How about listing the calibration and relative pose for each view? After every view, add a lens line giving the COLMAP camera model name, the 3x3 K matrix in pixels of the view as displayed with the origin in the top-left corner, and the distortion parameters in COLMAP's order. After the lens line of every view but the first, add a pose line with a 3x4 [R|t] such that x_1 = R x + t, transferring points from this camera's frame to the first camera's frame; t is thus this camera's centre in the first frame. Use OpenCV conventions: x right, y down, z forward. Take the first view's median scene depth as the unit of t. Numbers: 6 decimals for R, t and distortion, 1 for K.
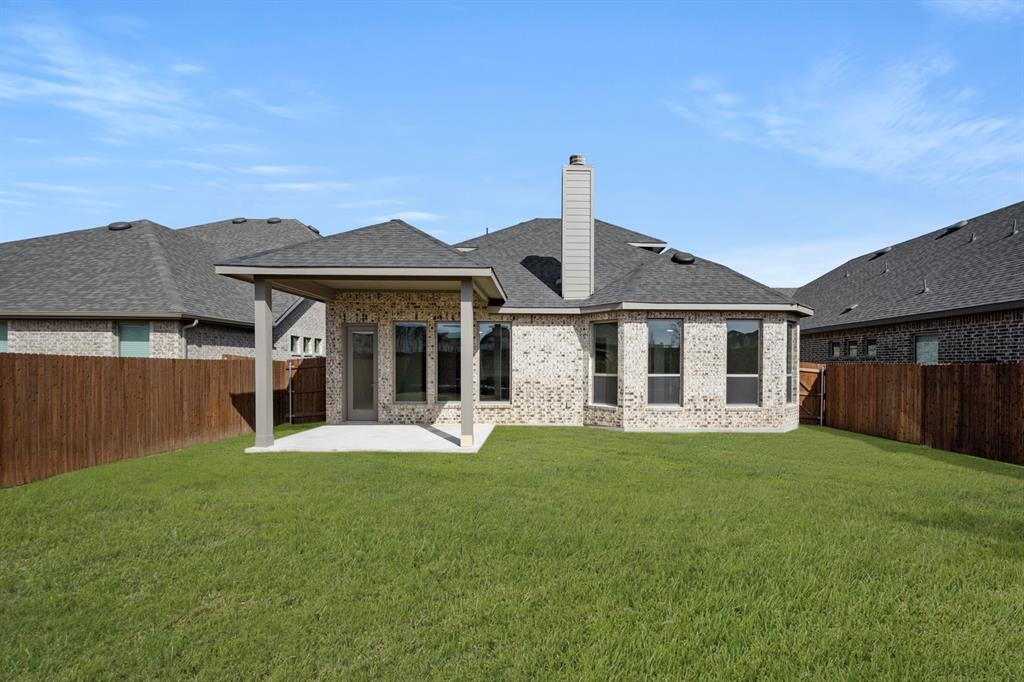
lens RADIAL K [[433.0, 0, 552.5], [0, 433.0, 368.8], [0, 0, 1]] dist [0.002216, 0.000078]
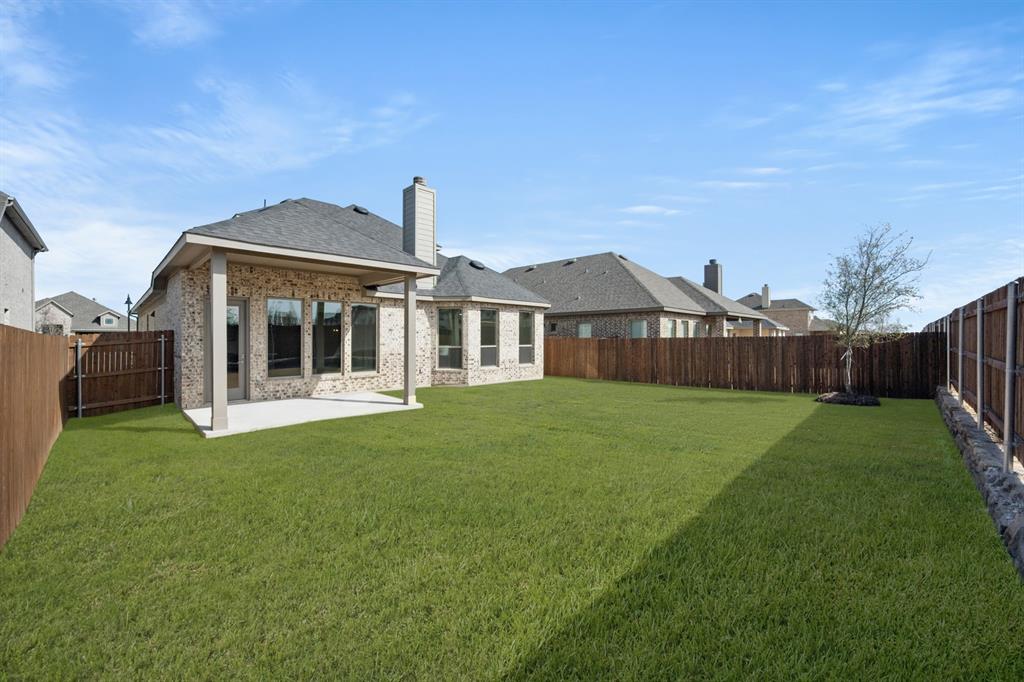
lens RADIAL K [[402.4, 0, 510.9], [0, 402.4, 338.5], [0, 0, 1]] dist [0.000380, 0.000012]
pose [[0.729962, -0.004473, 0.683473, -0.594168], [0.009205, 0.999952, -0.003286, -0.006355], [-0.683426, 0.008690, 0.729968, -0.055498]]
